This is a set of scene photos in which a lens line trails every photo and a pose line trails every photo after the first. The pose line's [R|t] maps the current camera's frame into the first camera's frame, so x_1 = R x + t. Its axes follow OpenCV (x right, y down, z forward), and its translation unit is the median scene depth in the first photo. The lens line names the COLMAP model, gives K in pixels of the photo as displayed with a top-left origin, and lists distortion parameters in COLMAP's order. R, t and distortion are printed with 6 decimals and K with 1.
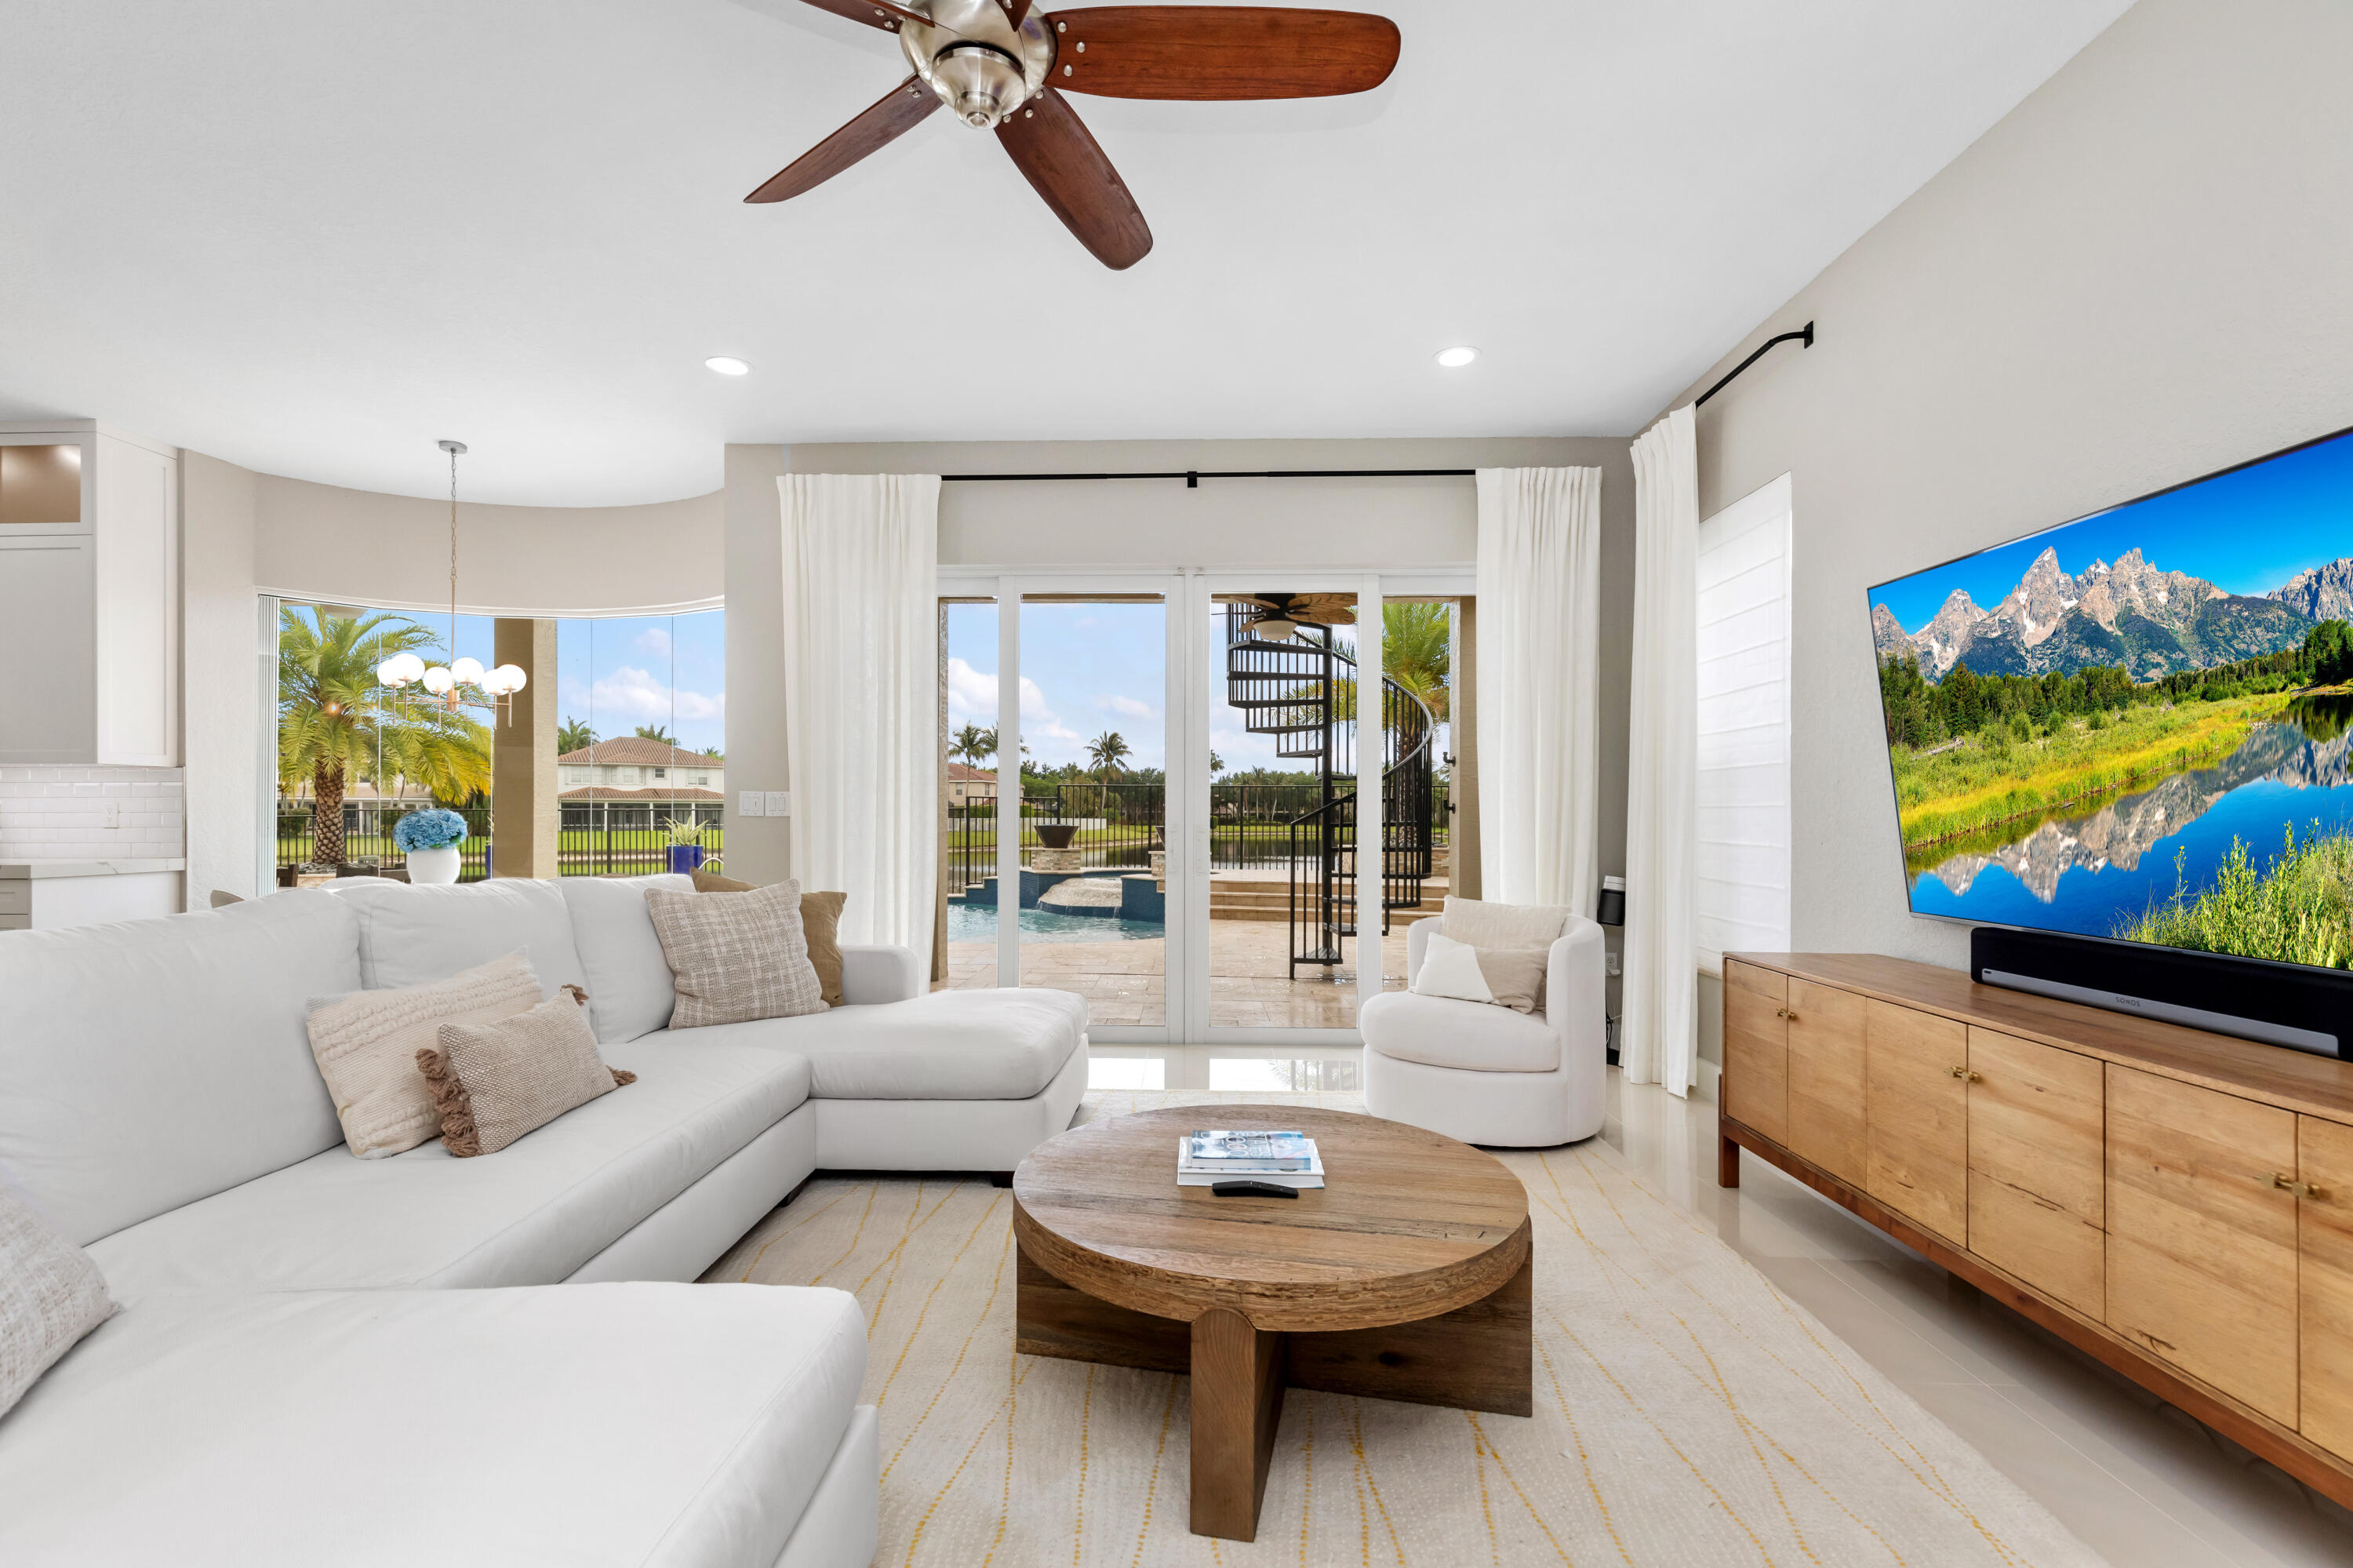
lens RADIAL K [[1065.9, 0, 1164.1], [0, 1065.9, 807.5], [0, 0, 1]] dist [0.010589, -0.004062]
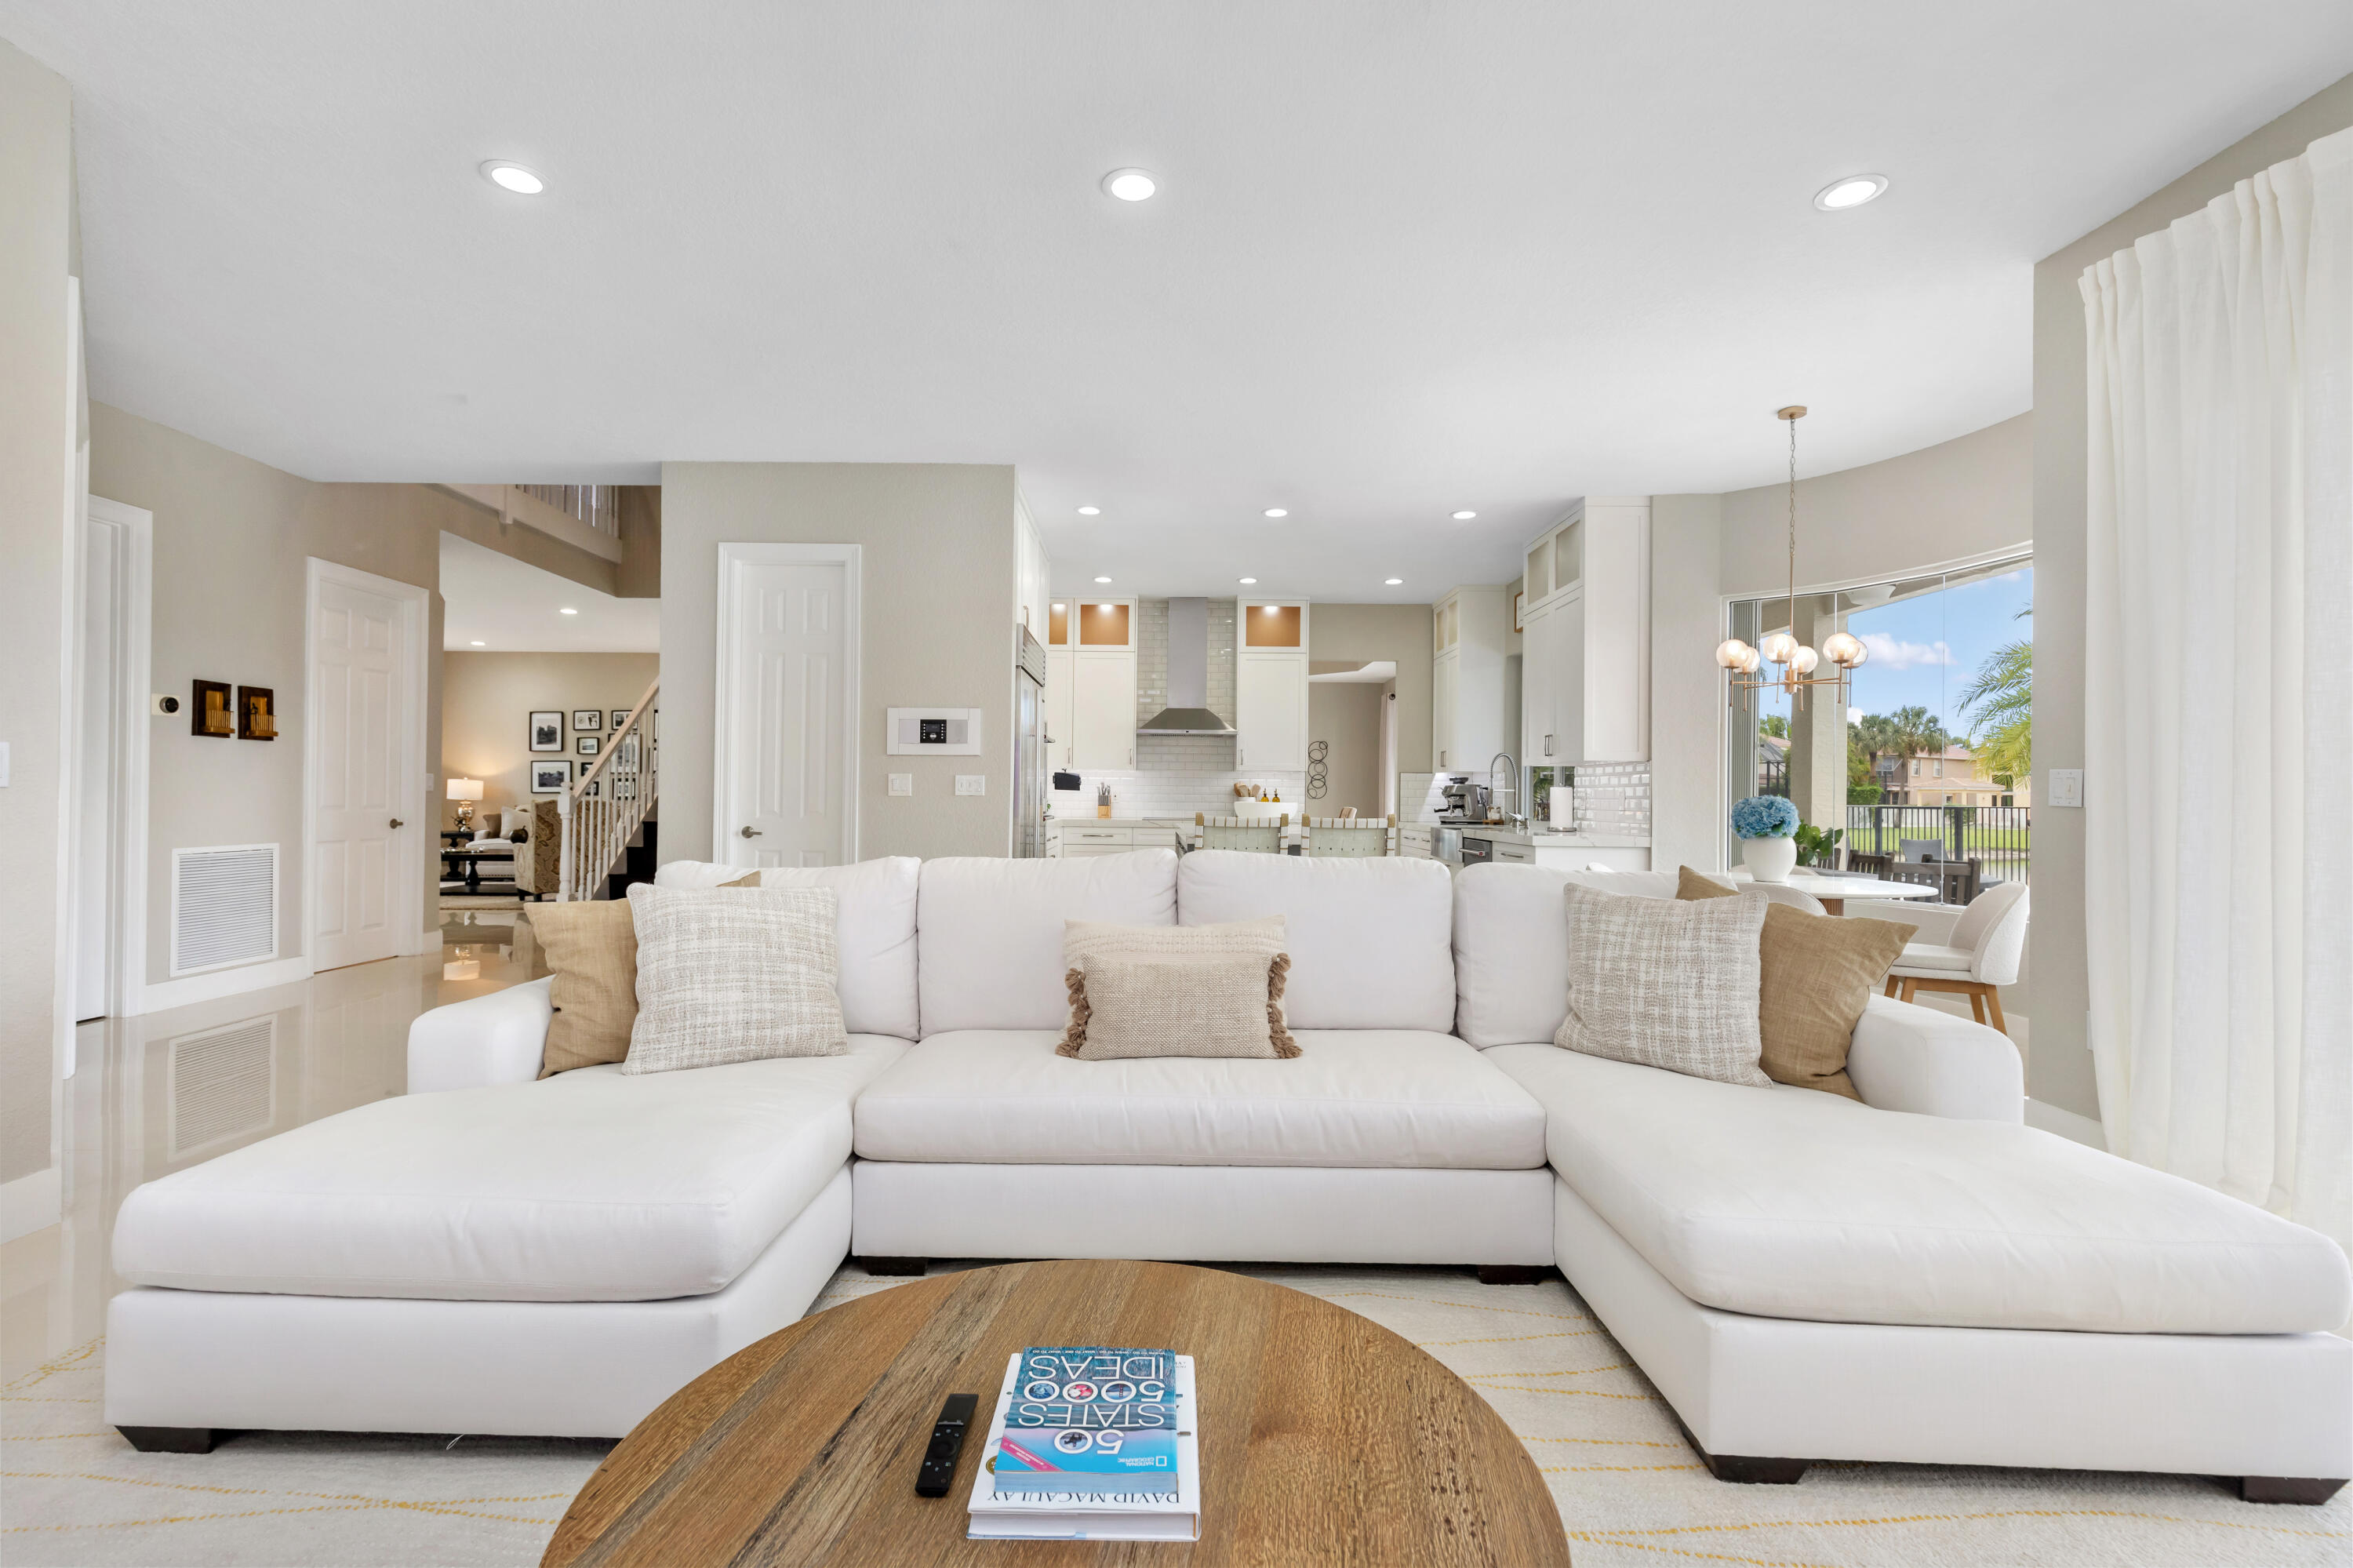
lens RADIAL K [[1065.9, 0, 1164.9], [0, 1065.9, 778.9], [0, 0, 1]] dist [0.010589, -0.004062]
pose [[0.042874, -0.016337, -0.998947, 0.254375], [-0.003694, 0.999857, -0.016511, 0.003363], [0.999074, 0.004398, 0.042808, 0.409613]]
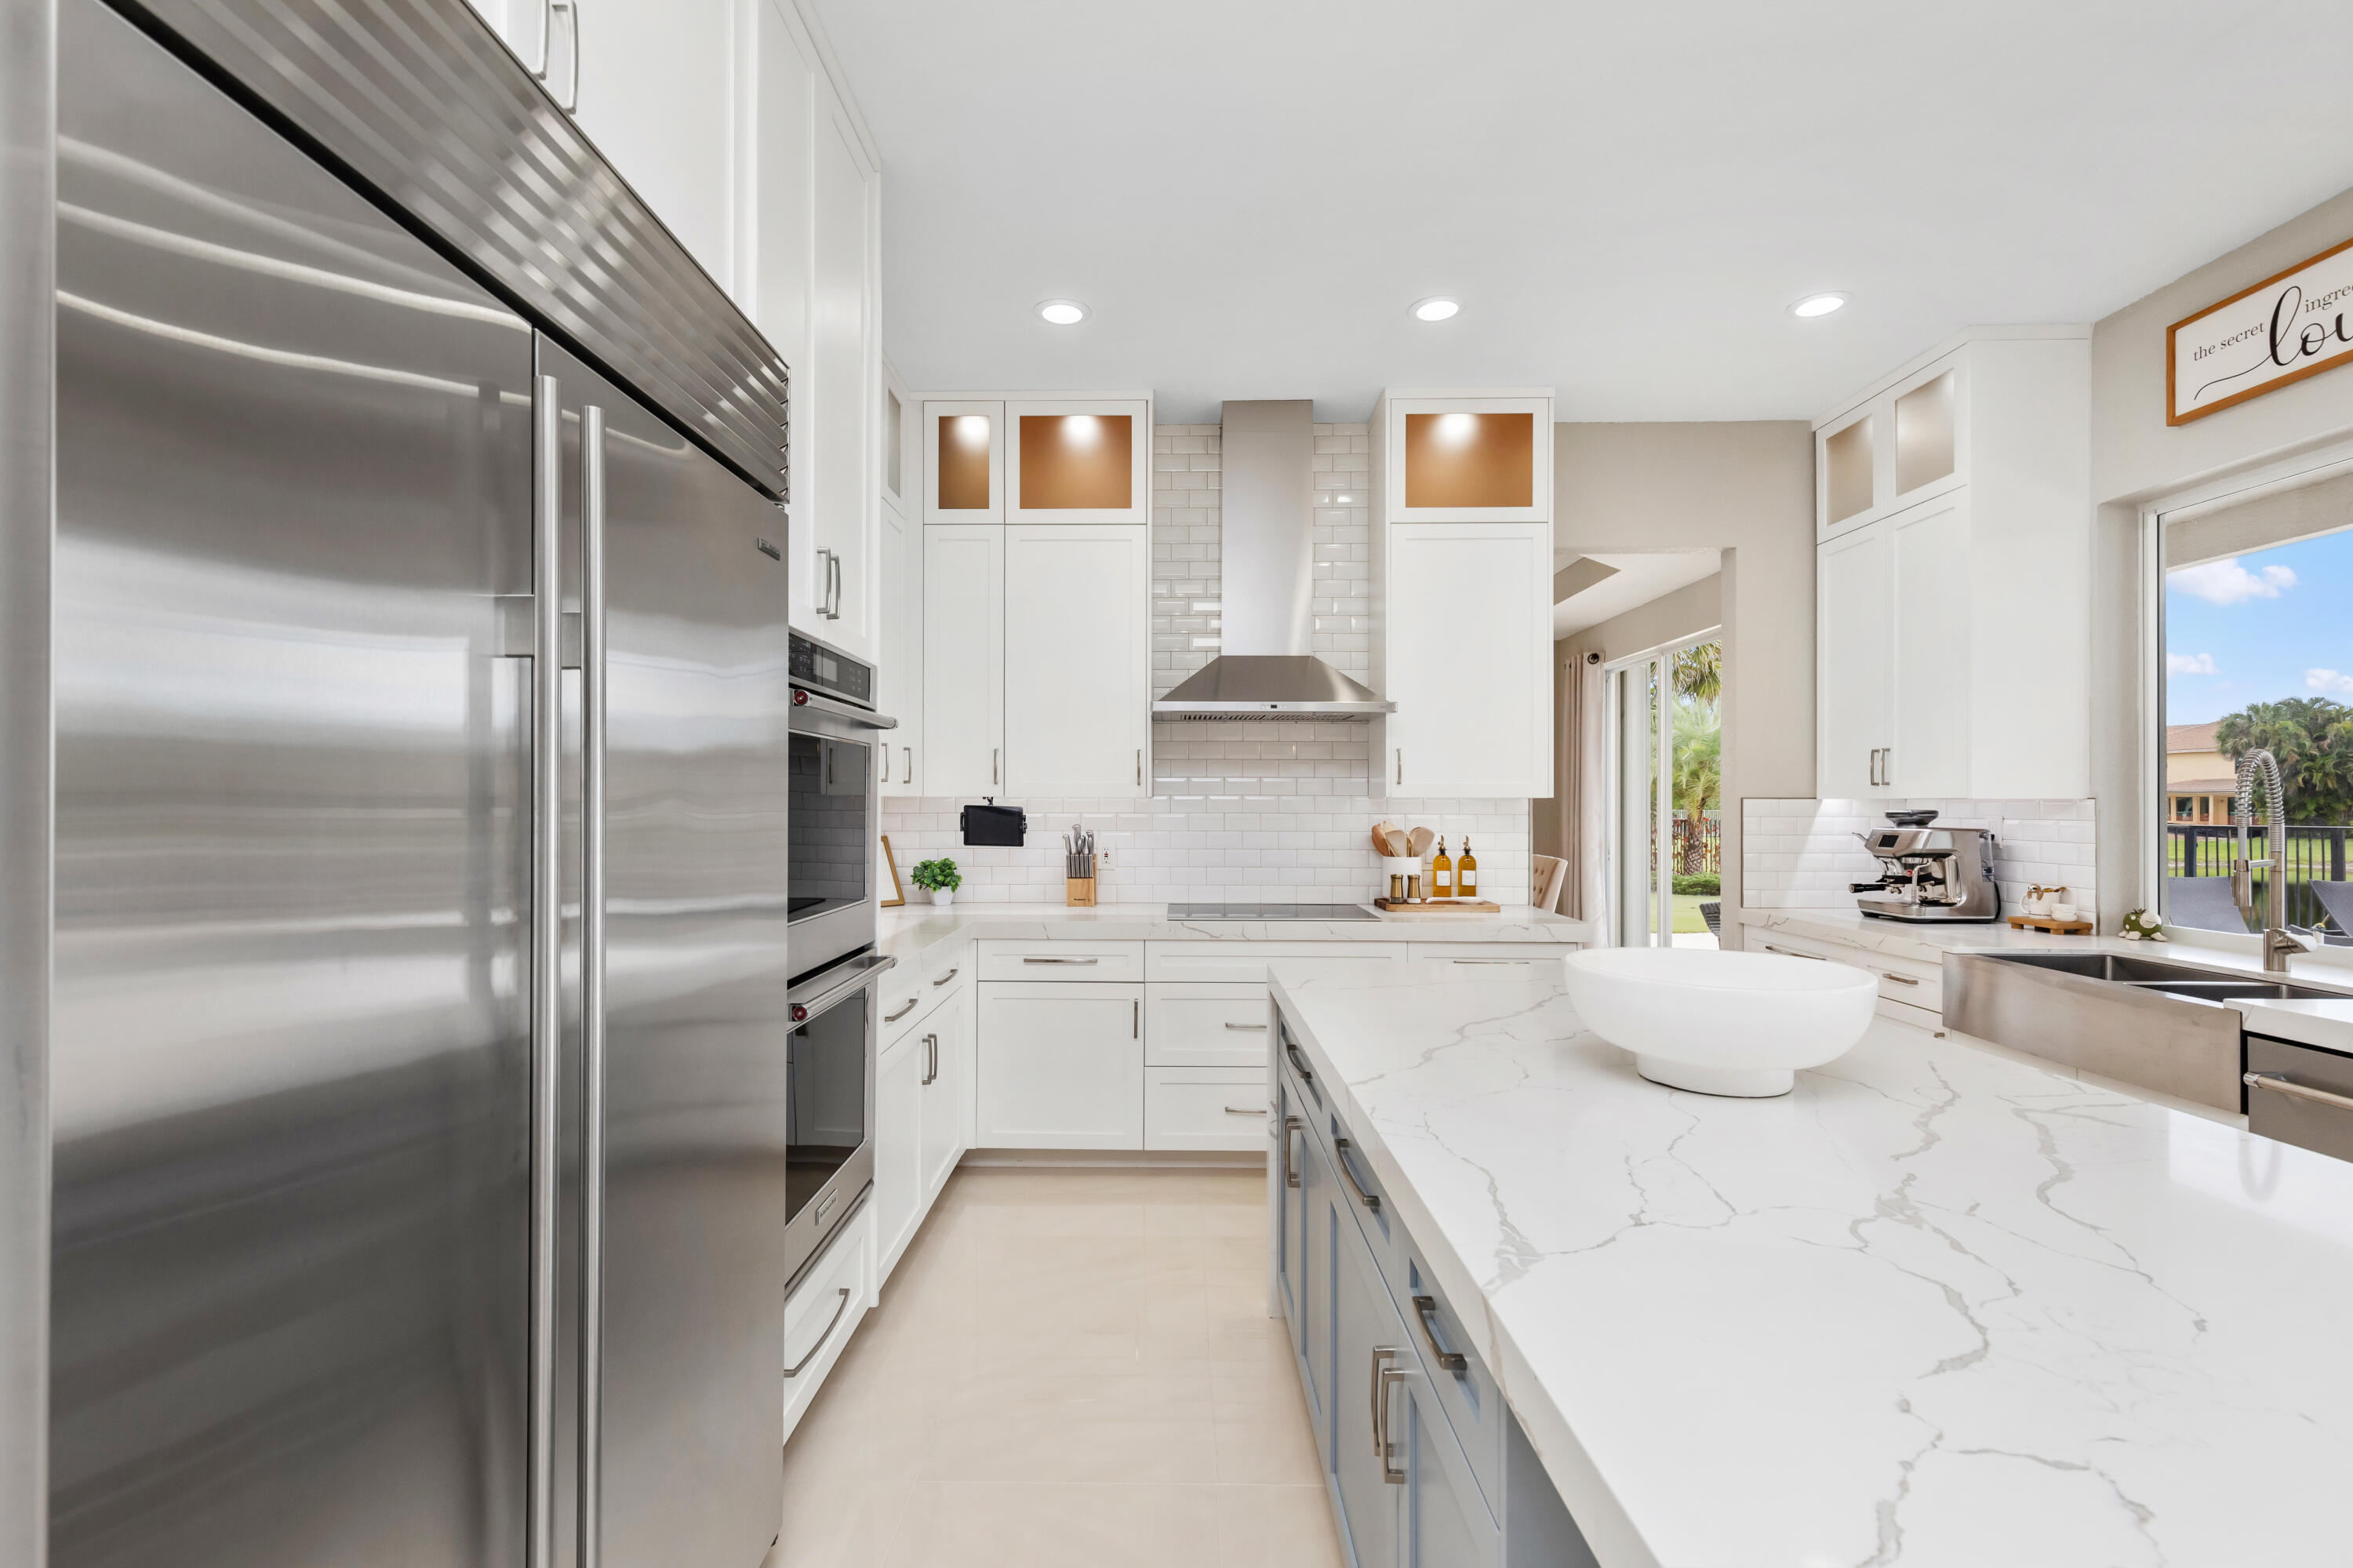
lens RADIAL K [[1065.9, 0, 1152.9], [0, 1065.9, 794.7], [0, 0, 1]] dist [0.010589, -0.004062]
pose [[0.015310, -0.006475, -0.999862, -0.757980], [0.003892, 0.999972, -0.006416, -0.038574], [0.999875, -0.003793, 0.015335, 0.426776]]
